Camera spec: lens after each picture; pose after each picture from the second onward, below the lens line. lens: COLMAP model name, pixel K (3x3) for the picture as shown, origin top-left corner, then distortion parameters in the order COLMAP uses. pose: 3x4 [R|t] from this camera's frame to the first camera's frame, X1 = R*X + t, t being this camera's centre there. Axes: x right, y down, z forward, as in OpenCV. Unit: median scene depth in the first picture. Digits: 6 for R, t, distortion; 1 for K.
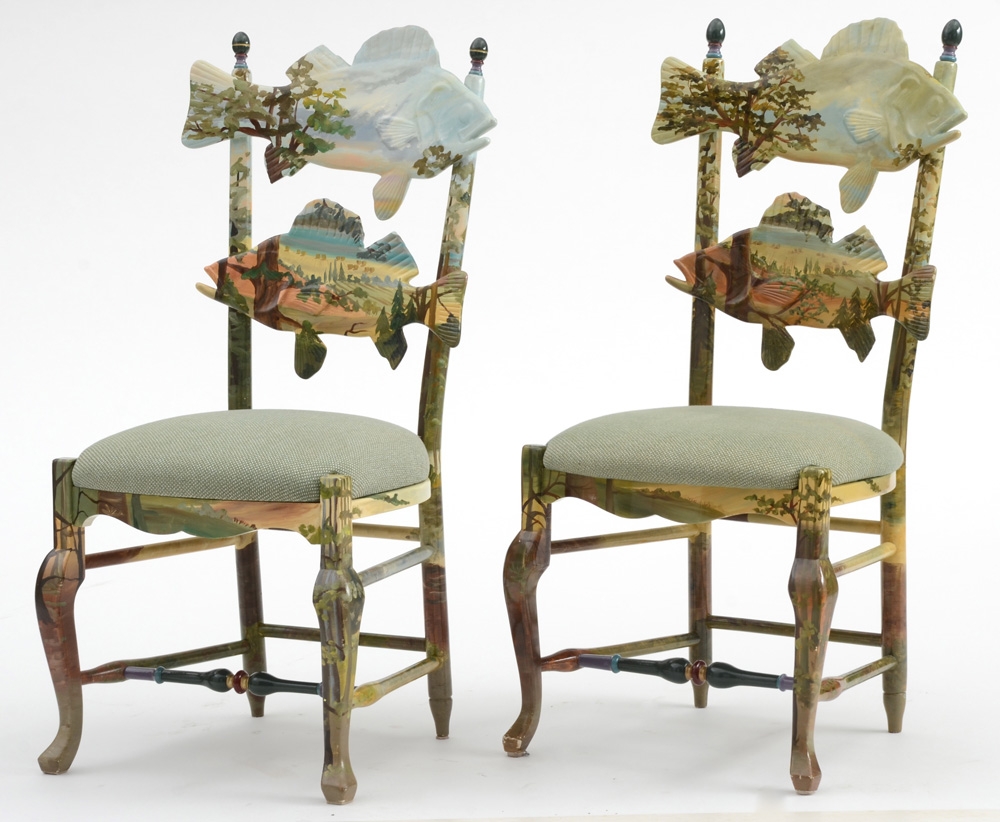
lens RADIAL K [[4200.1, 0, 496.5], [0, 4200.1, 402.4], [0, 0, 1]] dist [0.943927, 0.000000]
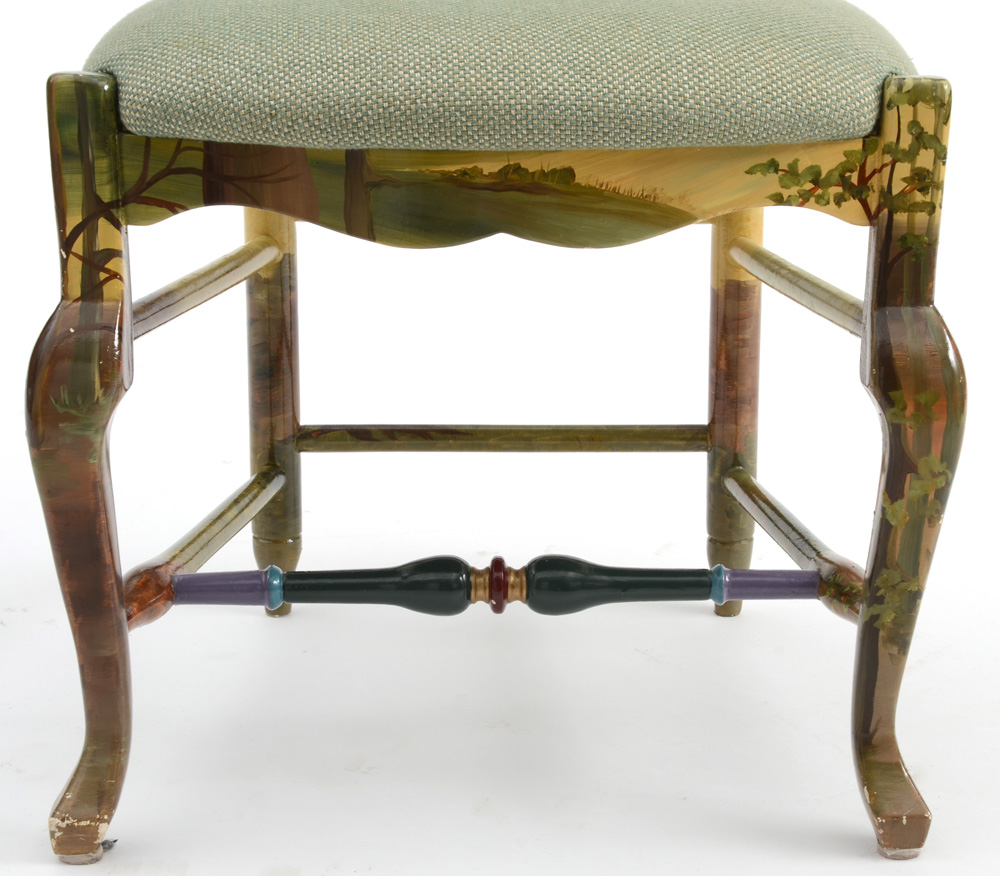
lens RADIAL K [[2841.1, 0, 542.3], [0, 2841.1, 438.4], [0, 0, 1]] dist [0.345089, 0.000000]
pose [[0.828229, -0.135600, 0.543737, -0.100263], [0.058561, 0.985913, 0.156672, 0.004114], [-0.557322, -0.097919, 0.824502, 0.740680]]
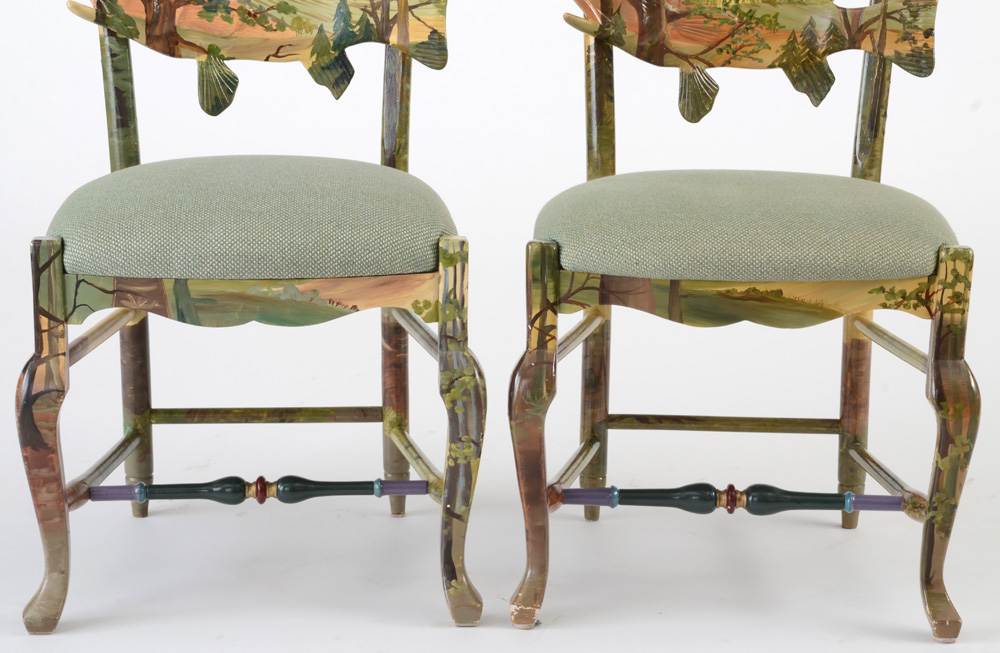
lens RADIAL K [[2836.9, 0, 485.8], [0, 2836.9, 345.0], [0, 0, 1]] dist [0.786717, 0.000000]
pose [[0.855042, -0.101278, 0.508573, -0.267291], [0.046159, 0.991714, 0.119886, -0.034266], [-0.516500, -0.079032, 0.852632, 0.535362]]
